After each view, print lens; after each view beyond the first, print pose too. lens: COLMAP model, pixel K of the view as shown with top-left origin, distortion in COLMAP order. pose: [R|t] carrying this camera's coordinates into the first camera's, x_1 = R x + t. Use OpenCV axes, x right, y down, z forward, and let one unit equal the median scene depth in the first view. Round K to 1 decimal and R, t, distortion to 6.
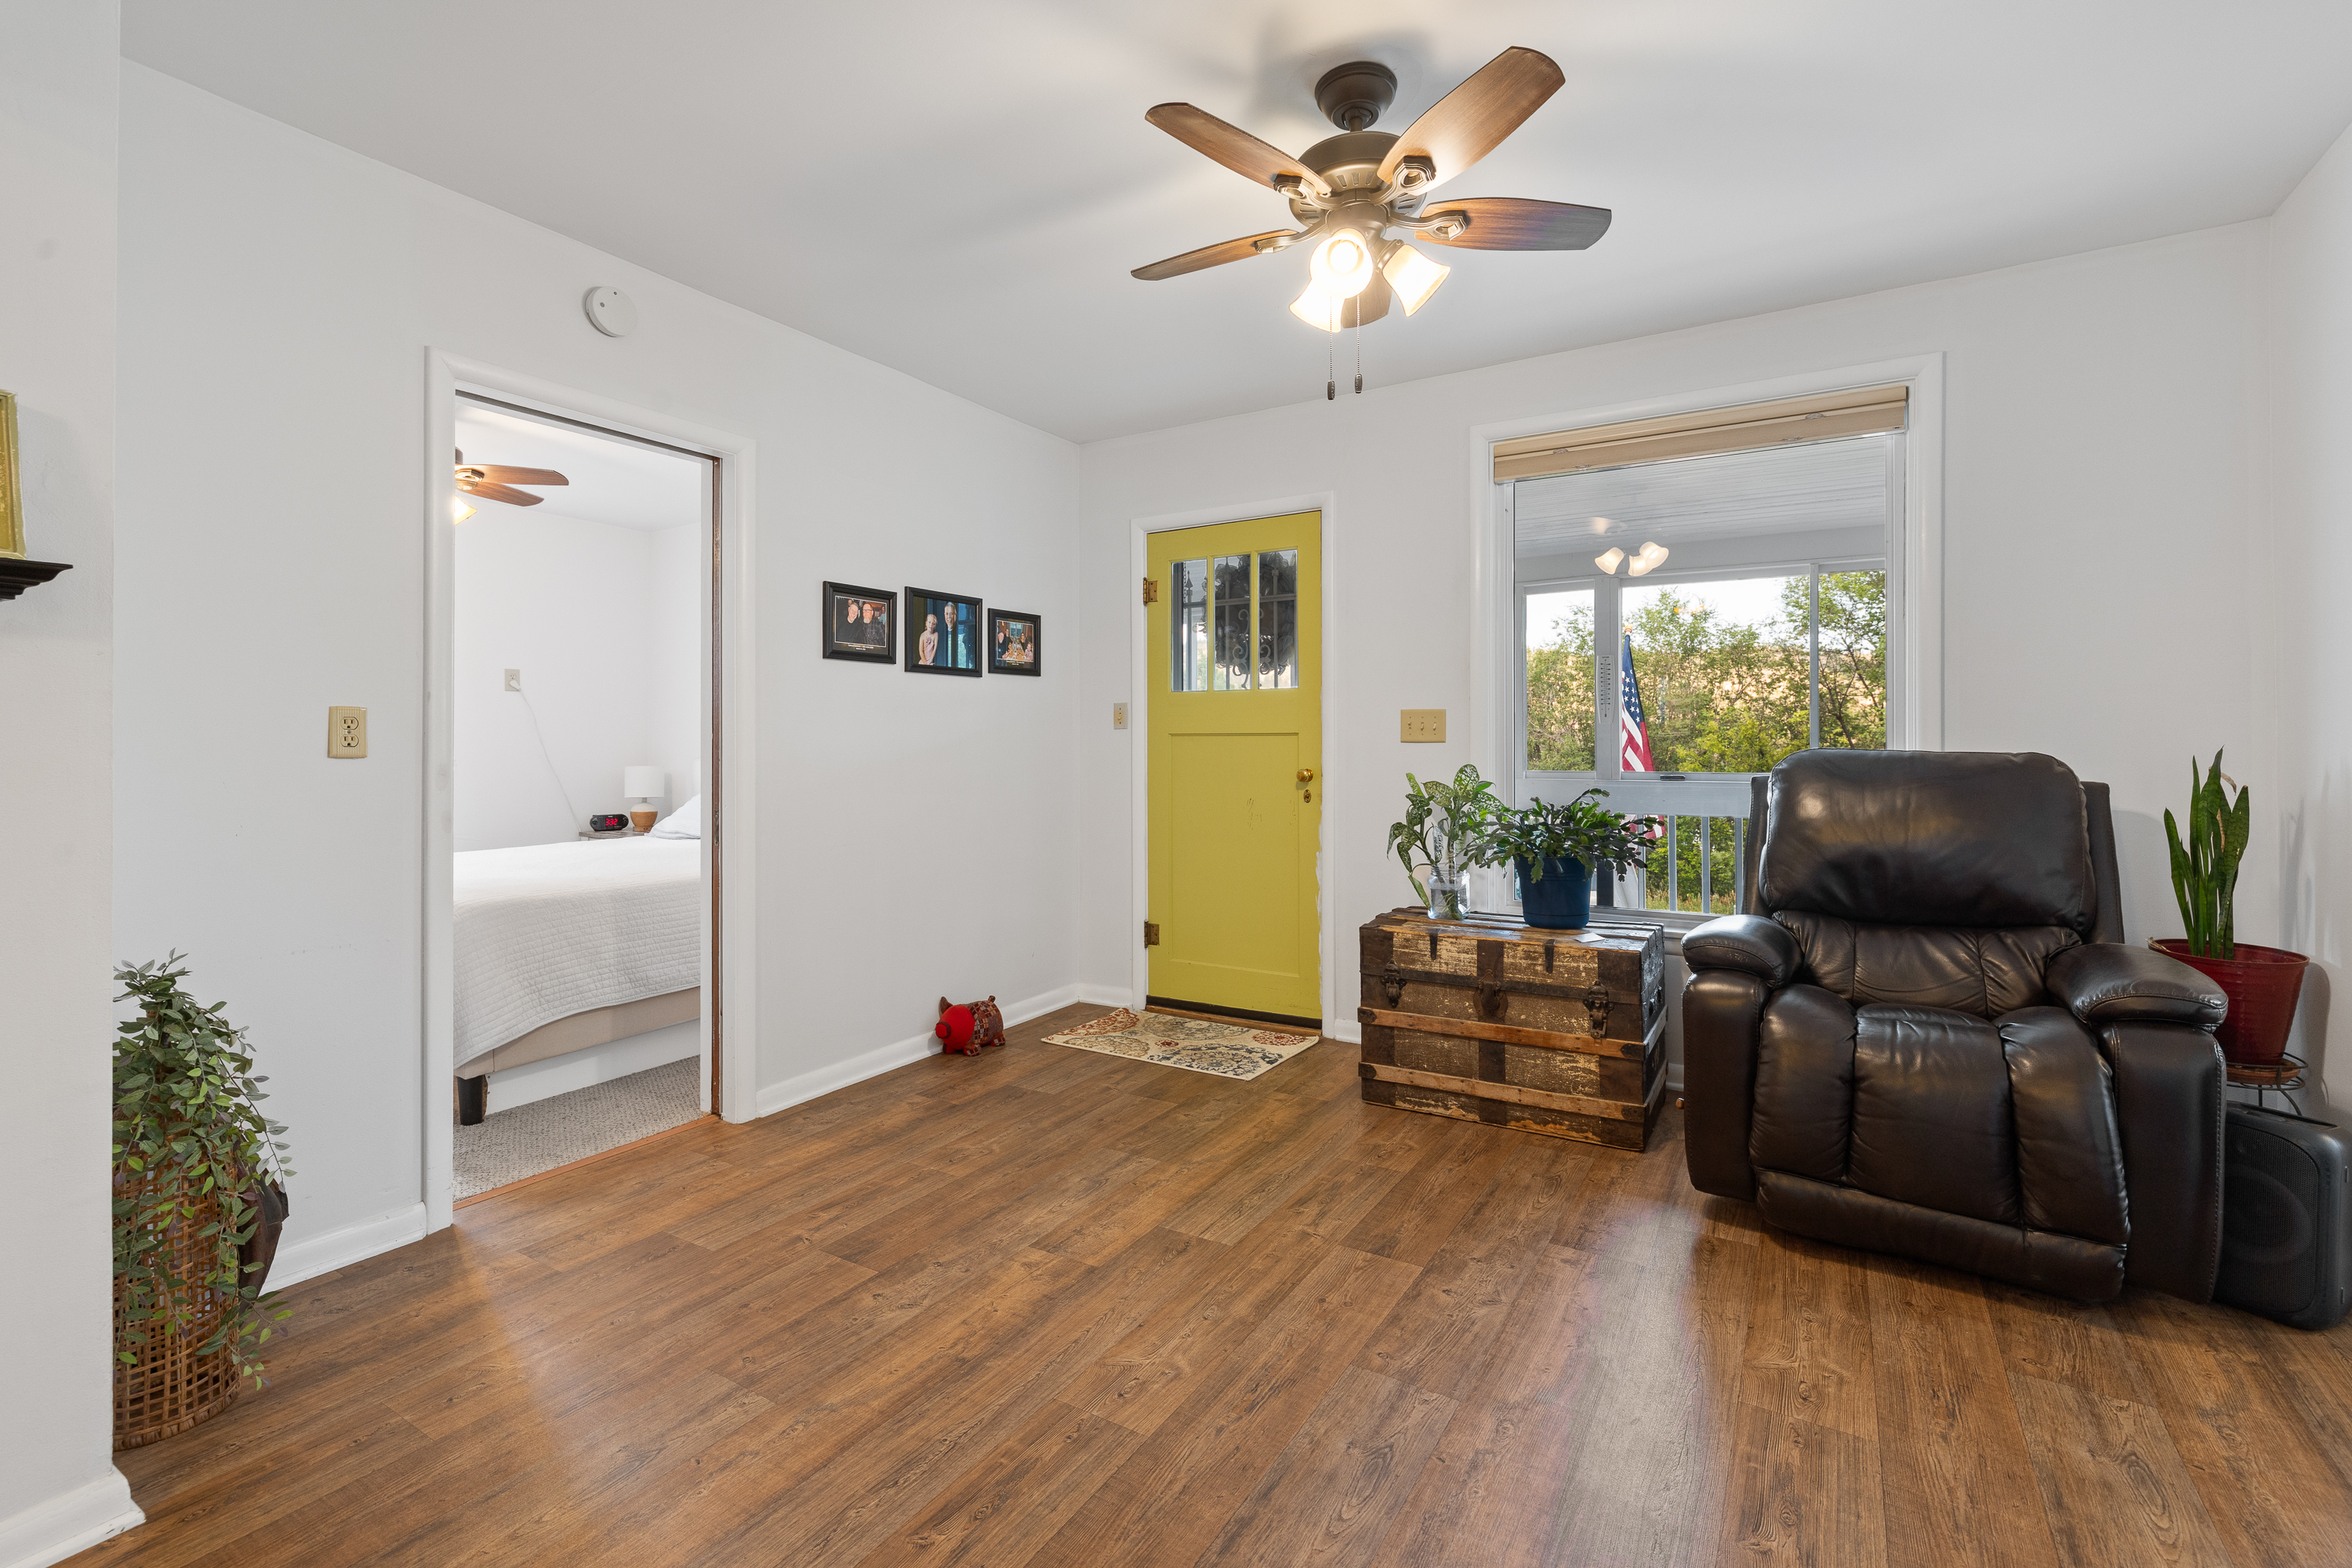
lens RADIAL K [[1021.5, 0, 1179.1], [0, 1021.5, 752.8], [0, 0, 1]] dist [-0.006630, 0.001759]
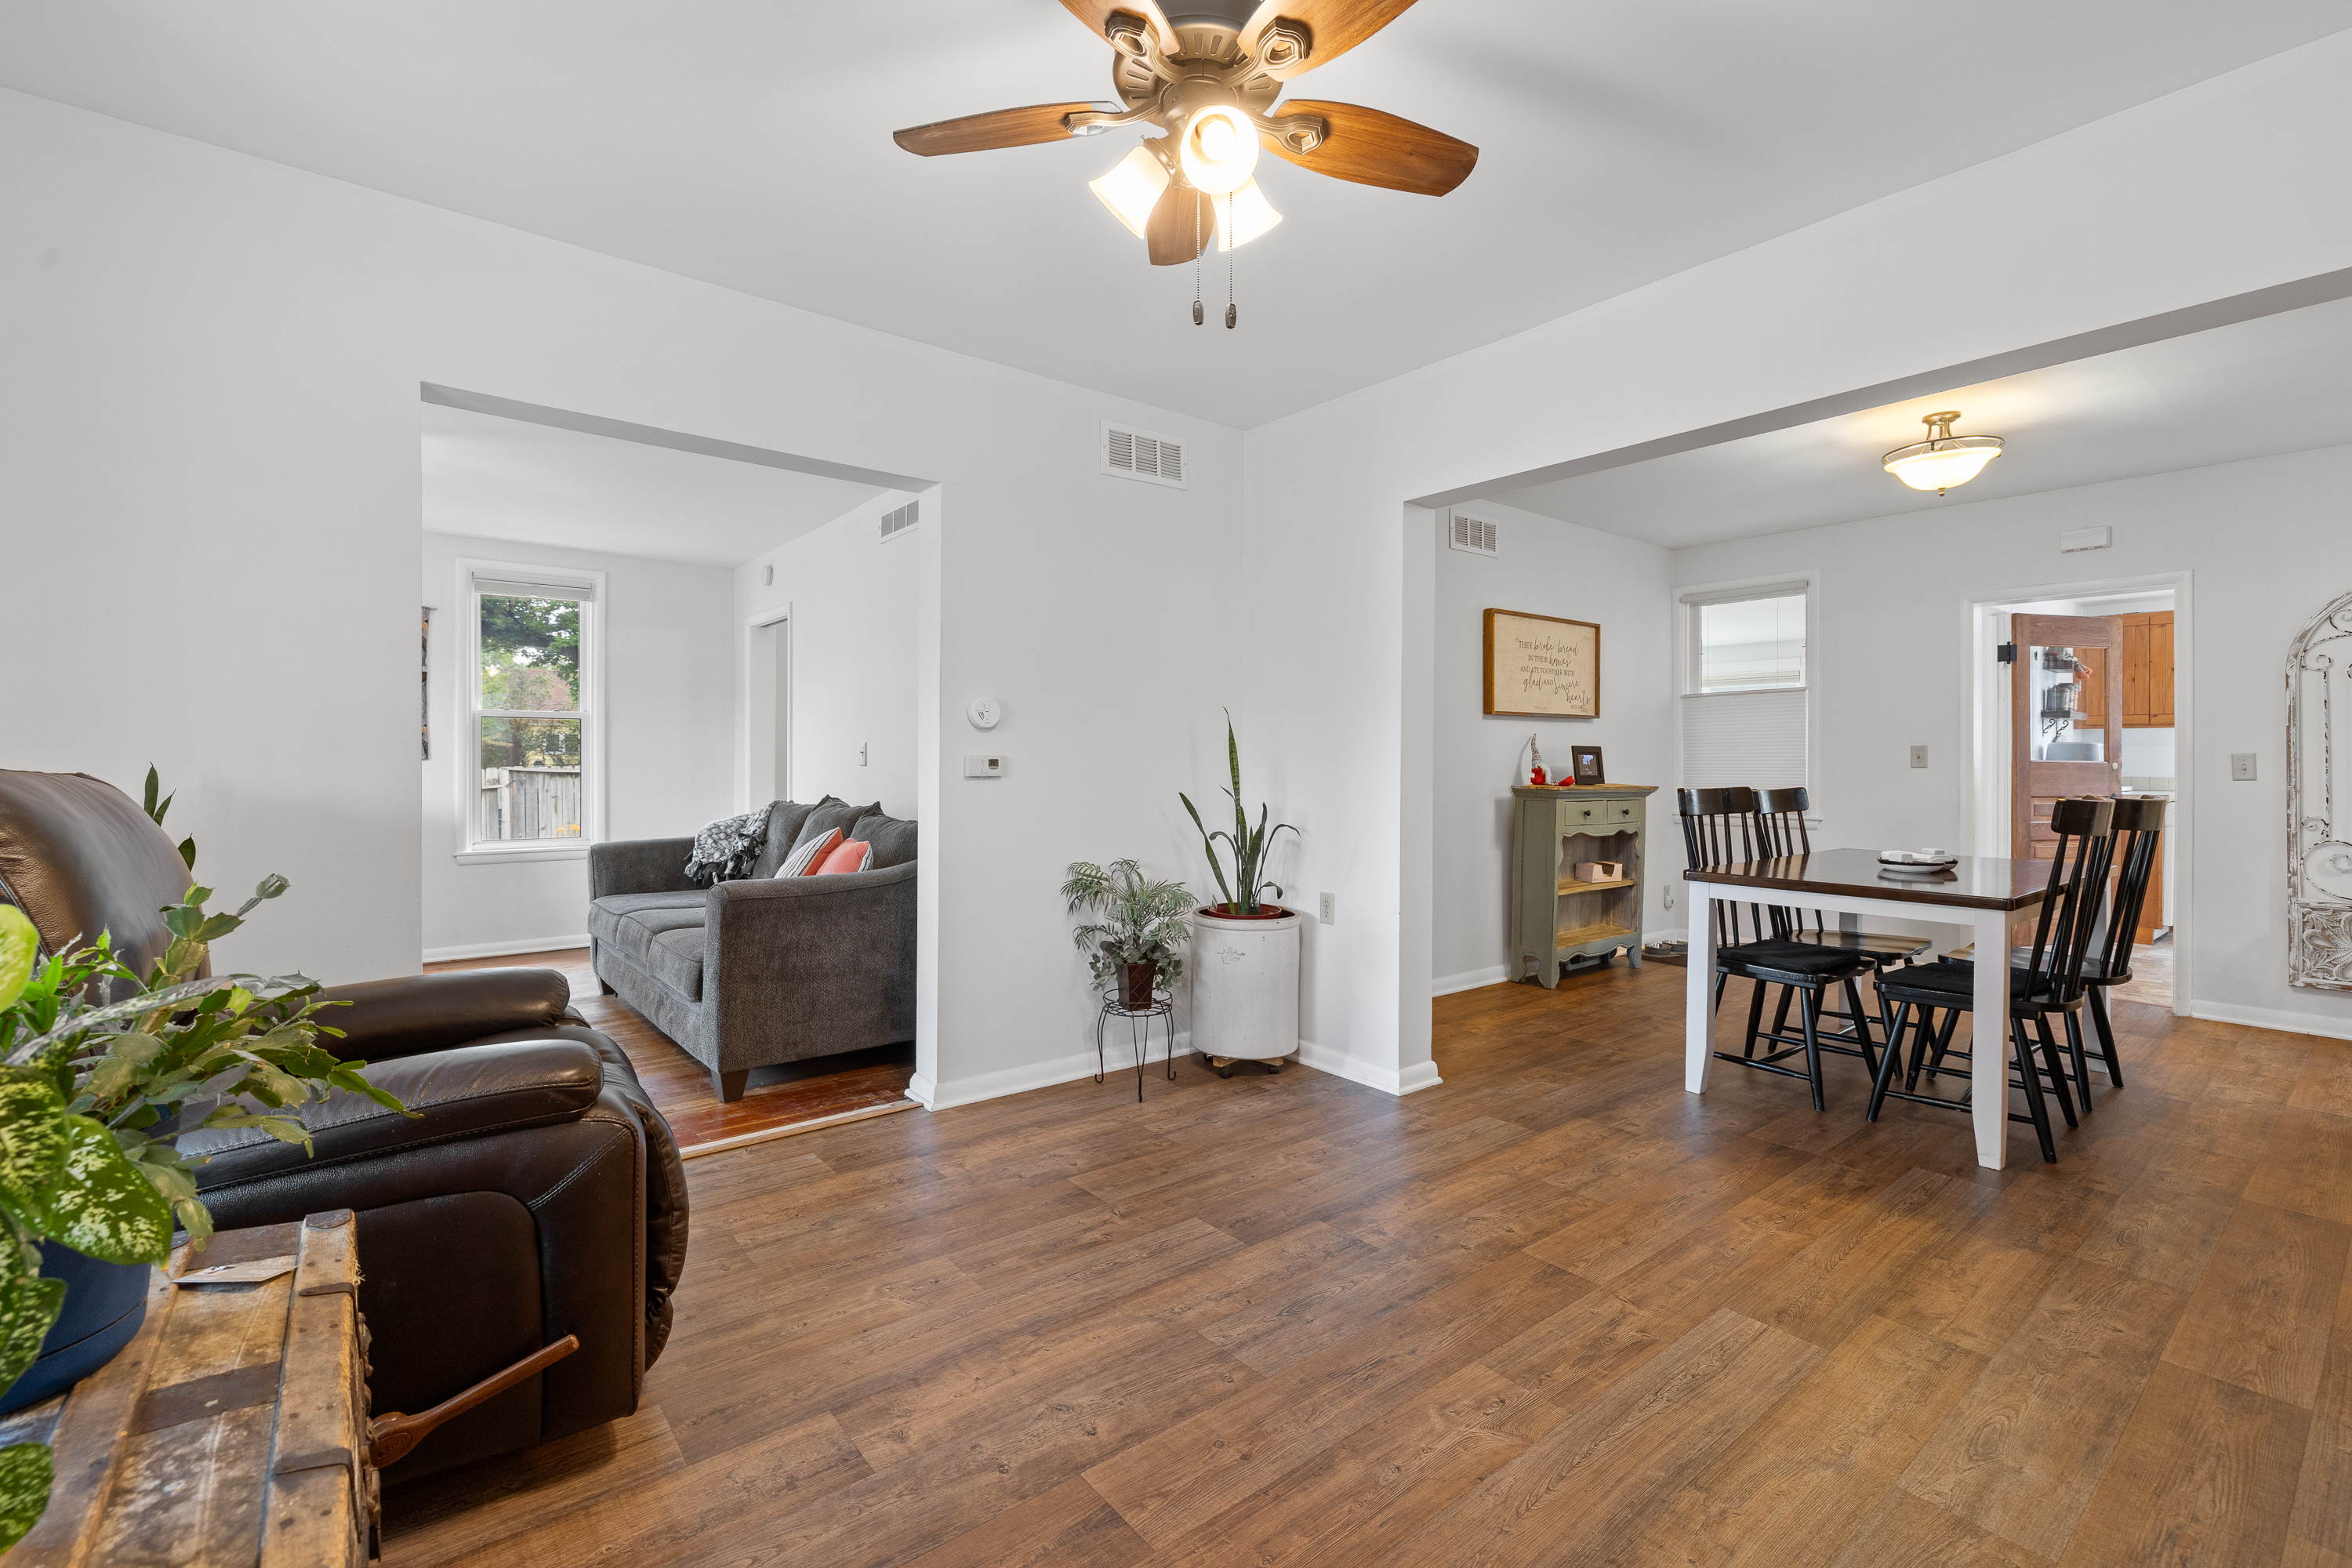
lens RADIAL K [[1021.5, 0, 1209.9], [0, 1021.5, 761.3], [0, 0, 1]] dist [-0.006630, 0.001759]
pose [[-0.951665, 0.000295, 0.307138, -0.043835], [0.001375, 0.999994, 0.003299, -0.006858], [-0.307136, 0.003562, -0.951659, 0.977878]]
